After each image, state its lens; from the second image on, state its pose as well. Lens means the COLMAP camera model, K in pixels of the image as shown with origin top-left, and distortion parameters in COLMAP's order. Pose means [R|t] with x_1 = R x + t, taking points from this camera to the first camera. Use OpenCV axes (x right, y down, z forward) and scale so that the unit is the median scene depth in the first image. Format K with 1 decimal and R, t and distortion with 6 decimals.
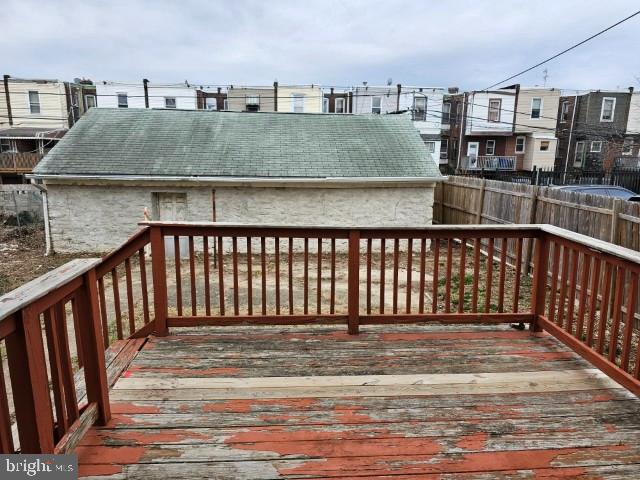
lens RADIAL K [[450.0, 0, 320.0], [0, 450.0, 240.0], [0, 0, 1]] dist [0.087420, -0.111989]
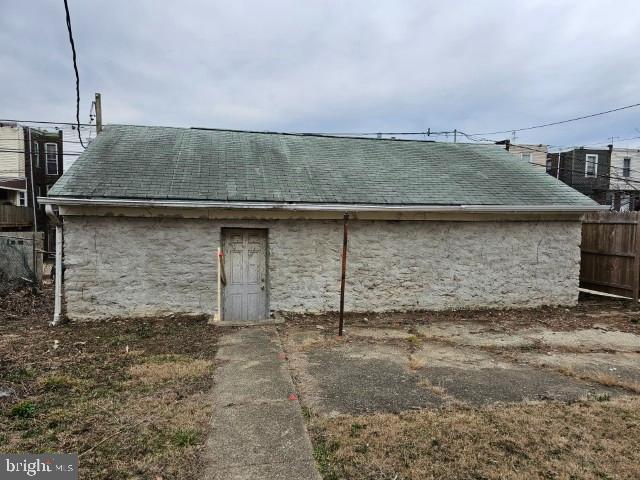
lens RADIAL K [[450.0, 0, 320.0], [0, 450.0, 240.0], [0, 0, 1]] dist [0.087420, -0.111989]
pose [[0.992520, -0.007827, 0.121829, -0.297139], [0.024848, 0.990005, -0.138828, 0.014141], [-0.119525, 0.140816, 0.982794, 0.296476]]
